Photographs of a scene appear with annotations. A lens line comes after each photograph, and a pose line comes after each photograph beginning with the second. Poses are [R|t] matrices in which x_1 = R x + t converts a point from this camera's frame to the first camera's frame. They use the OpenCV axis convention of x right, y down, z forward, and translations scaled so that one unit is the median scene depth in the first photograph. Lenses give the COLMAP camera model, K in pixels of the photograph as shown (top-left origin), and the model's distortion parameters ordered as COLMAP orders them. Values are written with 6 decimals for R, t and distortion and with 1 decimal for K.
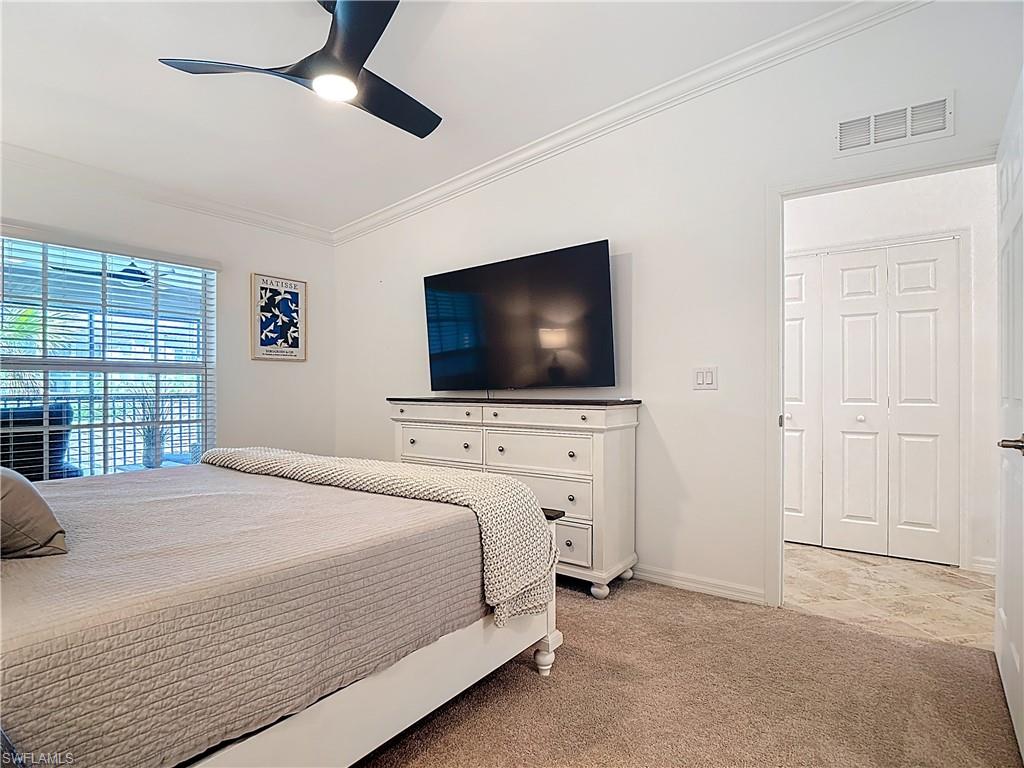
lens RADIAL K [[542.0, 0, 509.7], [0, 542.0, 393.5], [0, 0, 1]] dist [-0.008764, -0.003166]
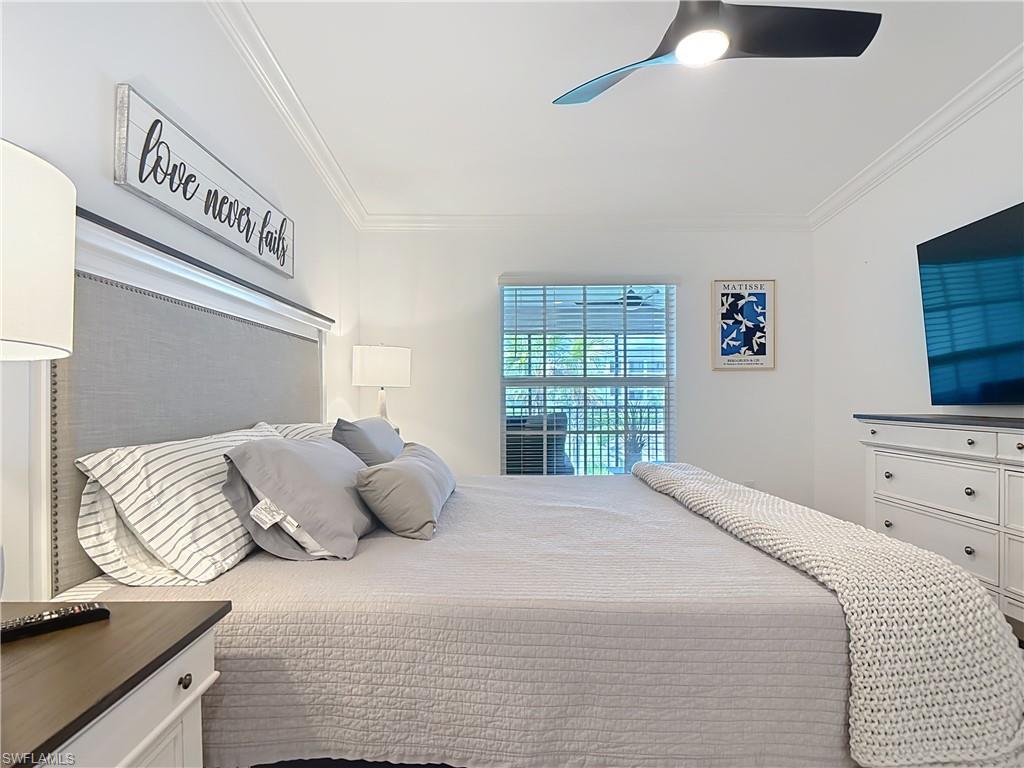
lens RADIAL K [[550.9, 0, 505.2], [0, 550.9, 399.3], [0, 0, 1]] dist [-0.010994, -0.001172]
pose [[0.589216, 0.001352, -0.807974, 0.105285], [-0.005375, 0.999983, -0.002247, -0.008346], [0.807958, 0.005667, 0.589213, 0.144212]]
